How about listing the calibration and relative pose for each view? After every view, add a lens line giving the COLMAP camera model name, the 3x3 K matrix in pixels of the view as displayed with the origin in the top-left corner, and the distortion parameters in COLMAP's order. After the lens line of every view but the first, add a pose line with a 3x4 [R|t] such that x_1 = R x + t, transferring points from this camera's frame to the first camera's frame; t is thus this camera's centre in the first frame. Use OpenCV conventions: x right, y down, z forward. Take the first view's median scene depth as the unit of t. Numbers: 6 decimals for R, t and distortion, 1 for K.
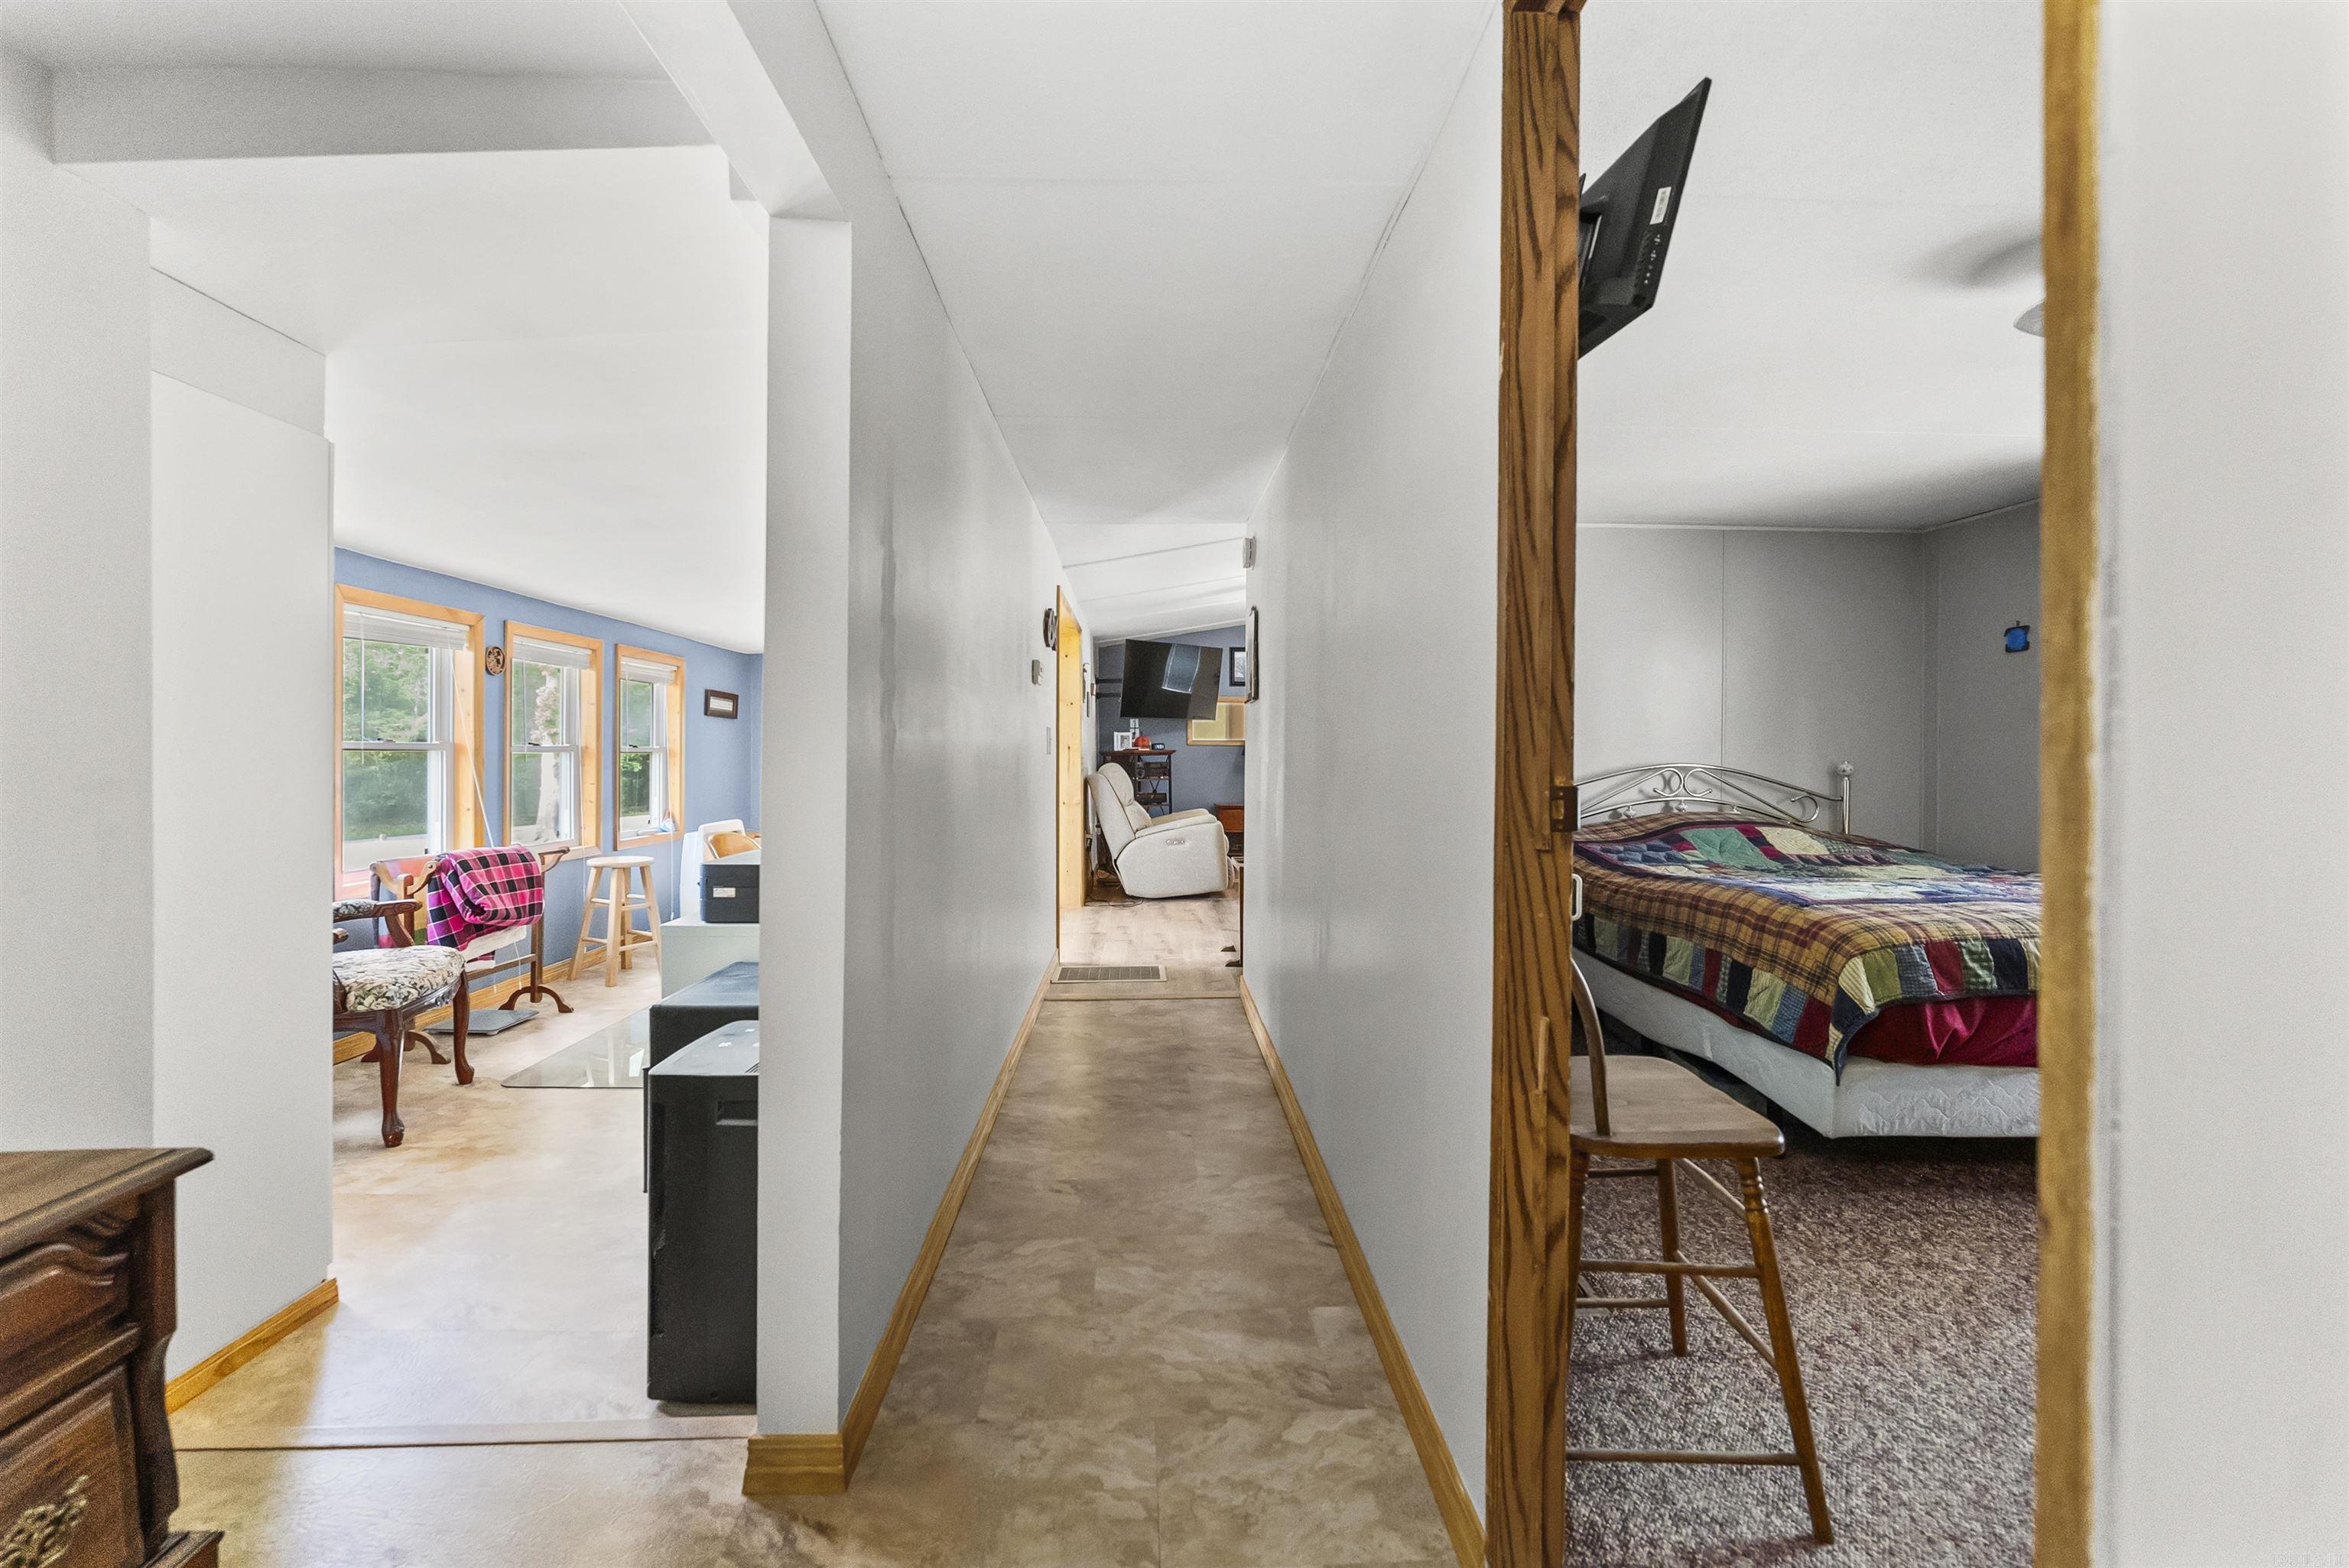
lens RADIAL K [[978.1, 0, 1161.5], [0, 978.1, 751.8], [0, 0, 1]] dist [-0.003676, -0.000515]
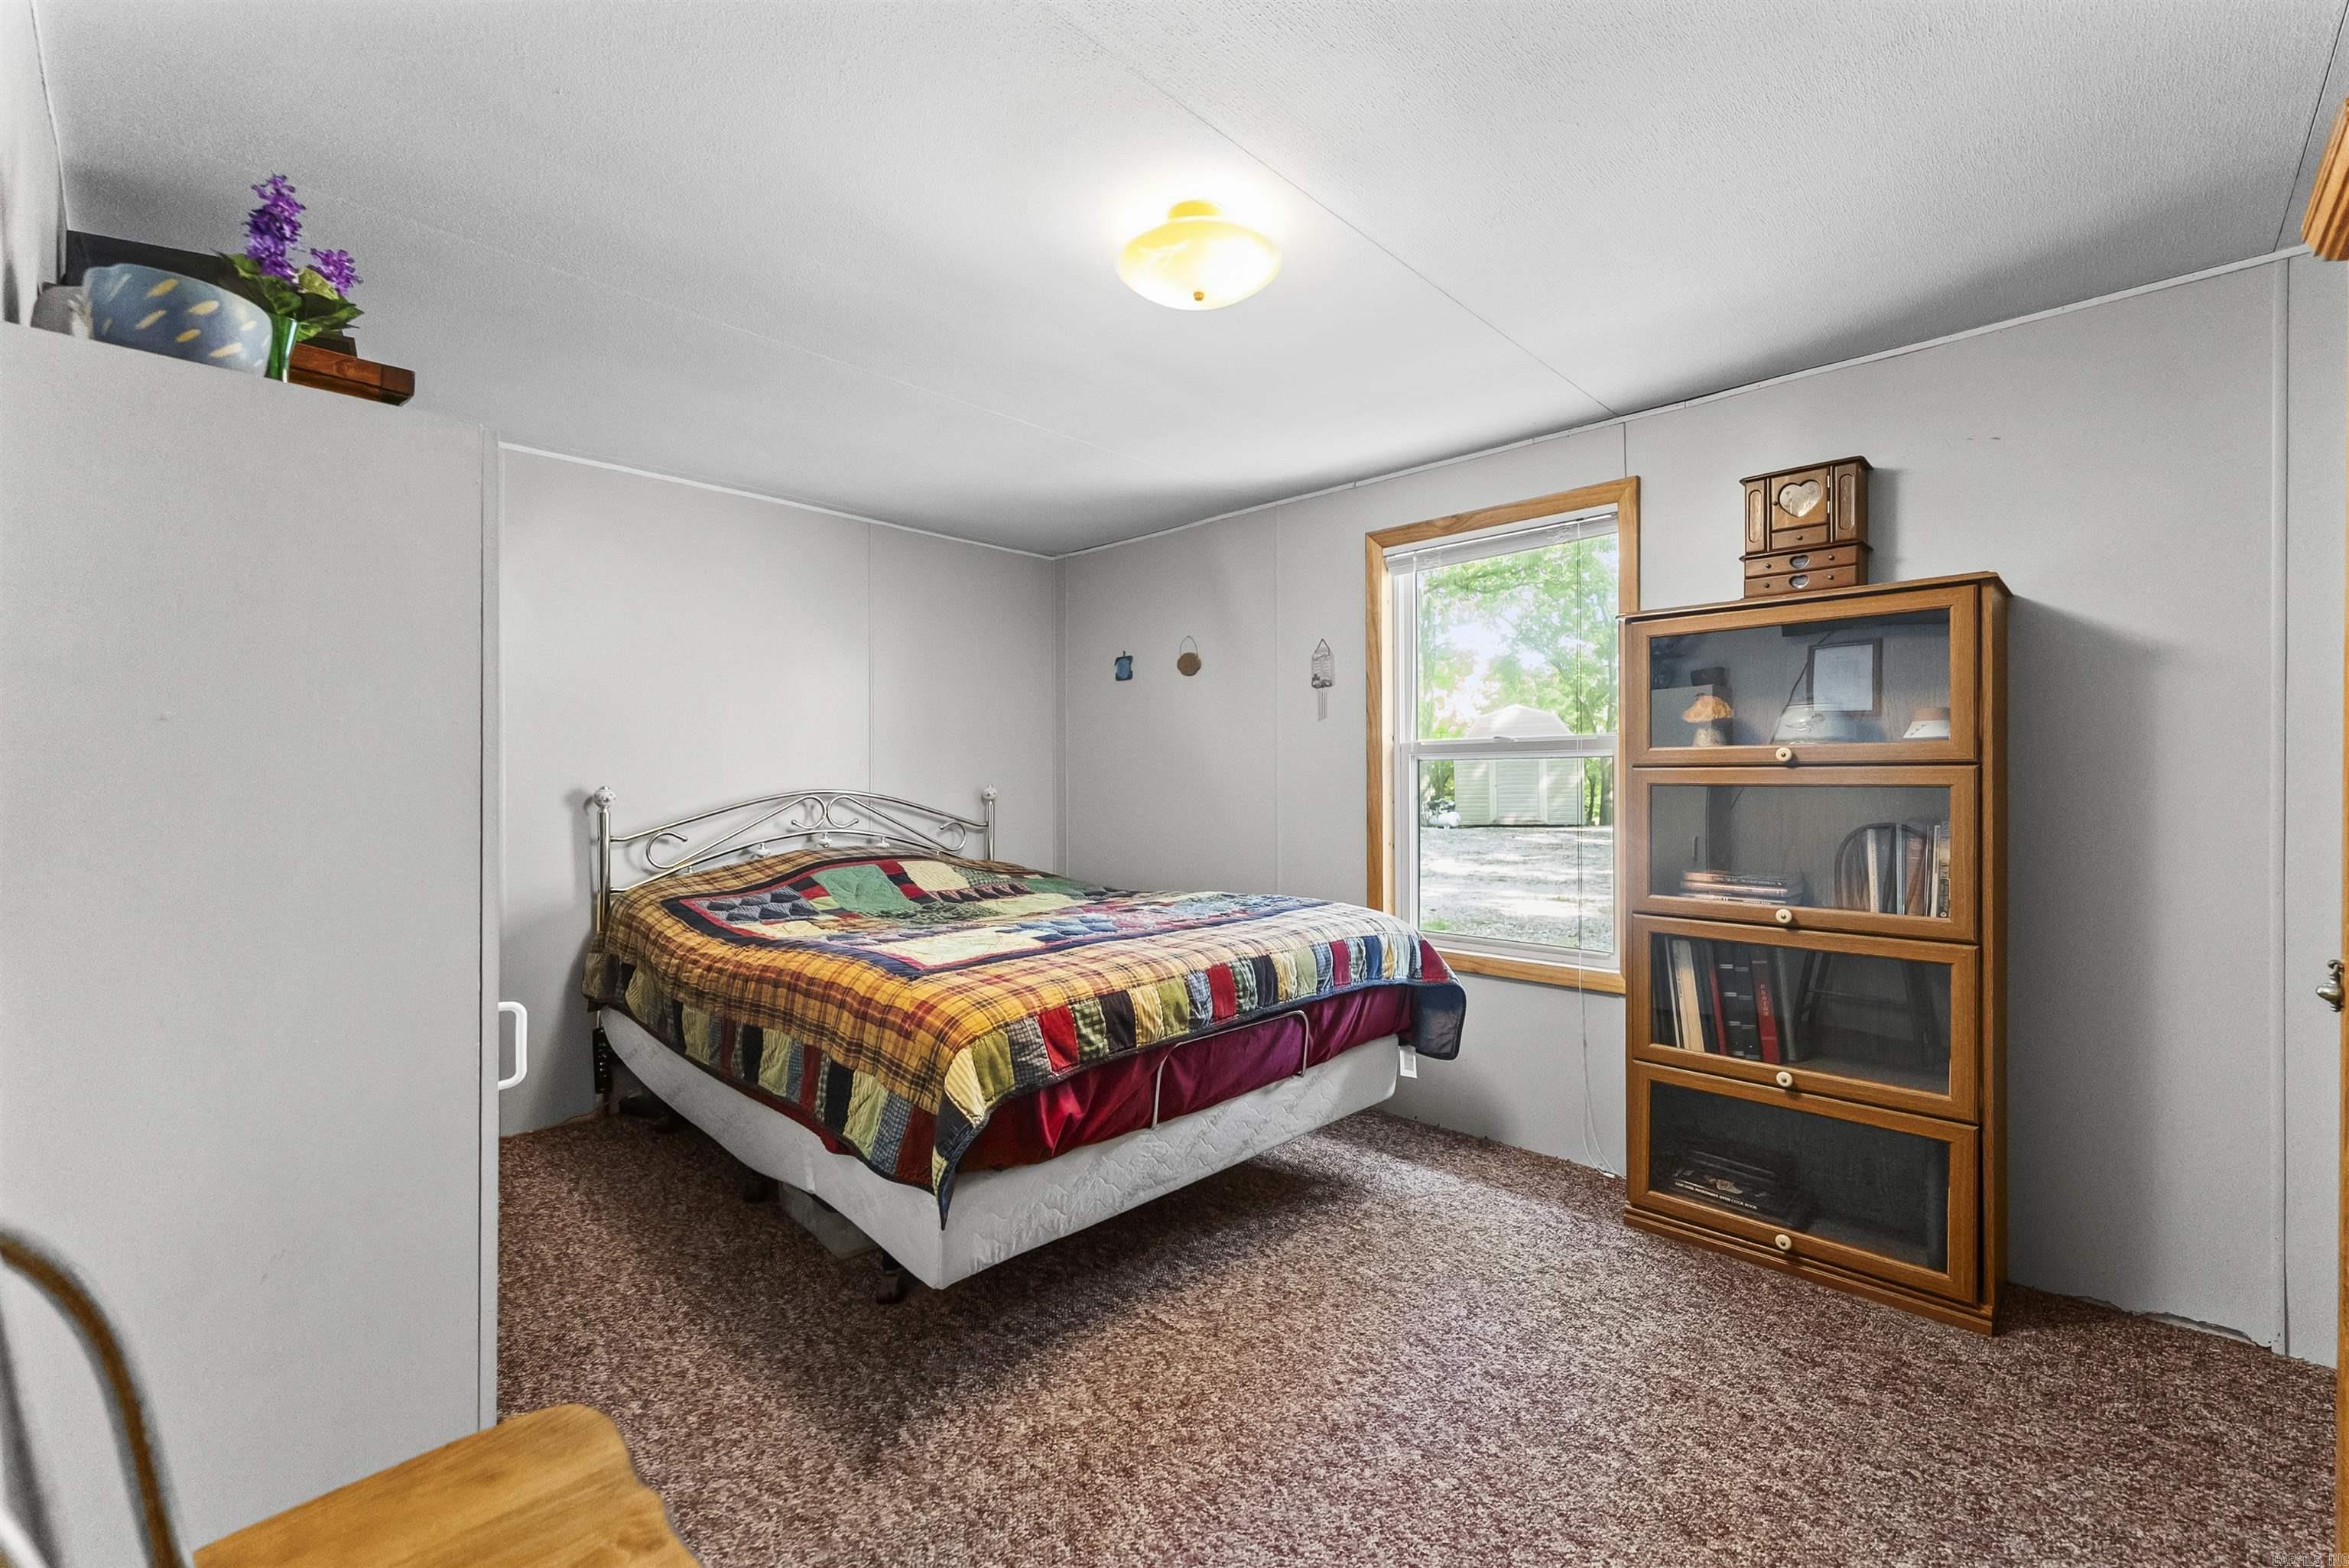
lens RADIAL K [[977.0, 0, 1171.3], [0, 977.0, 786.8], [0, 0, 1]] dist [-0.002854, -0.000251]
pose [[0.719294, -0.012707, 0.694589, 0.275027], [0.006333, 0.999911, 0.011735, 0.001720], [-0.694677, -0.004042, 0.719311, 0.313685]]
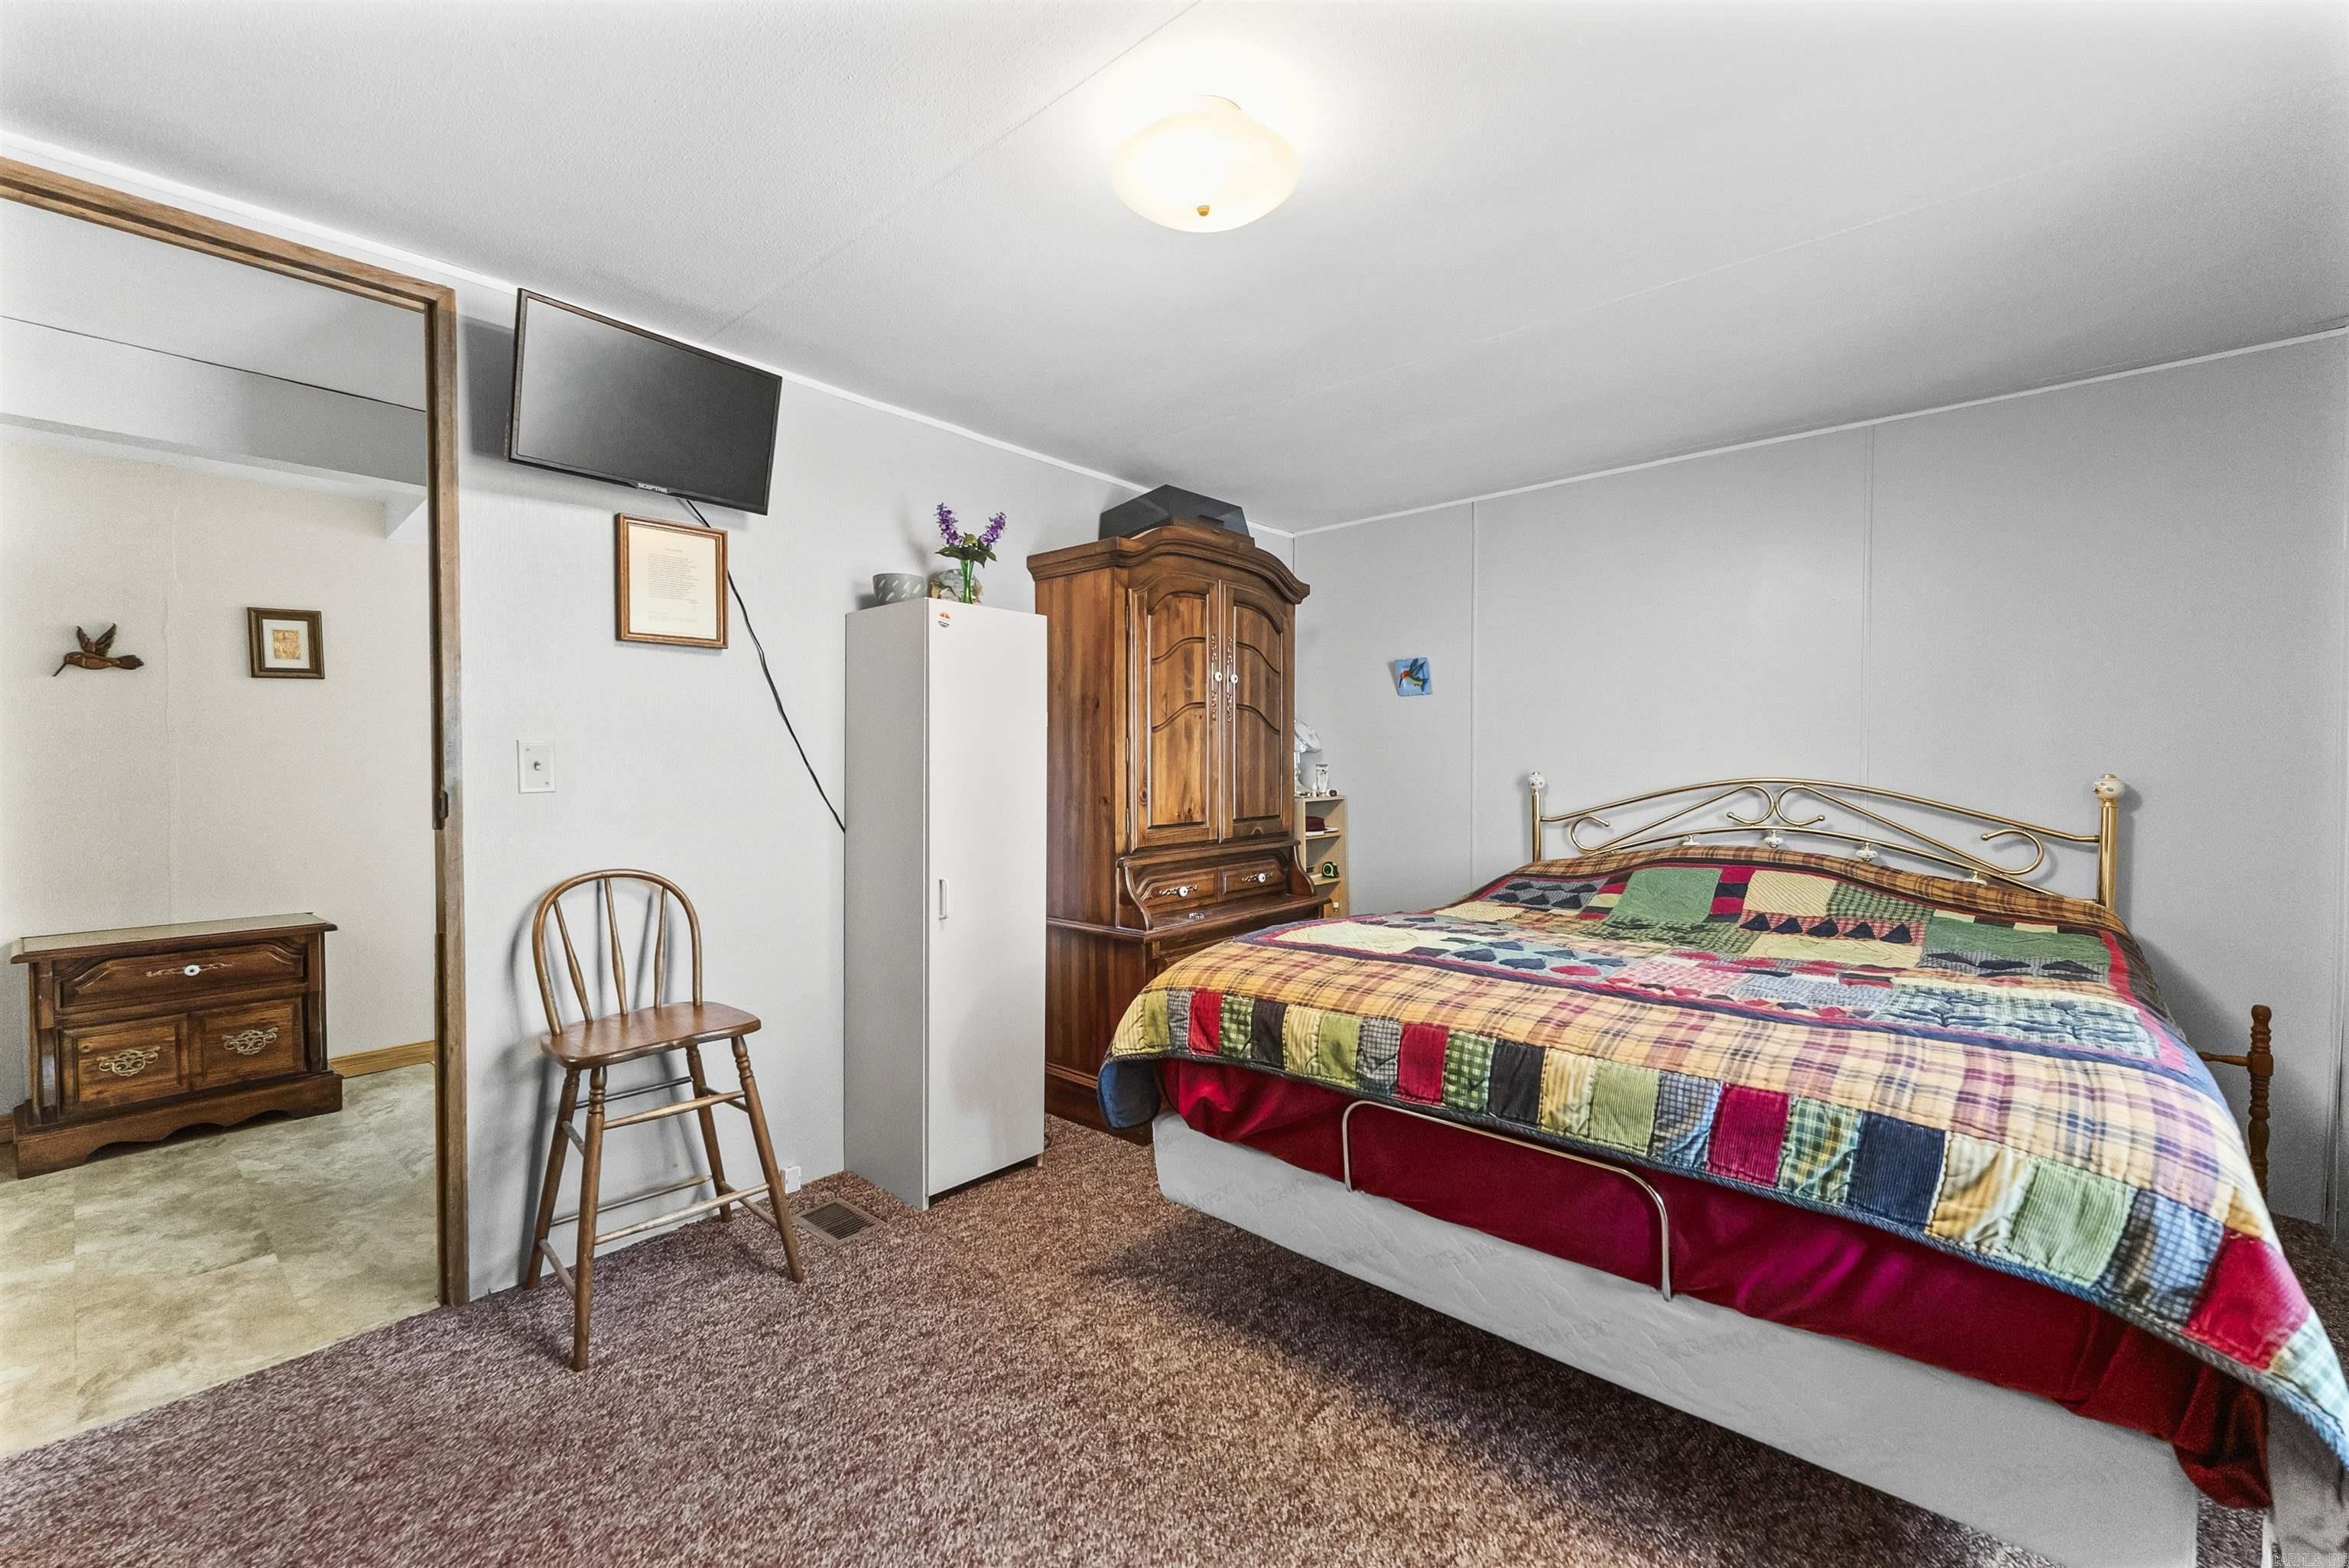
lens RADIAL K [[958.8, 0, 1180.7], [0, 958.8, 791.5], [0, 0, 1]] dist [-0.001610, -0.000225]
pose [[0.729160, 0.011492, -0.684247, 1.187655], [0.004484, 0.999757, 0.021568, 0.006994], [0.684329, -0.018795, 0.728931, 0.353205]]
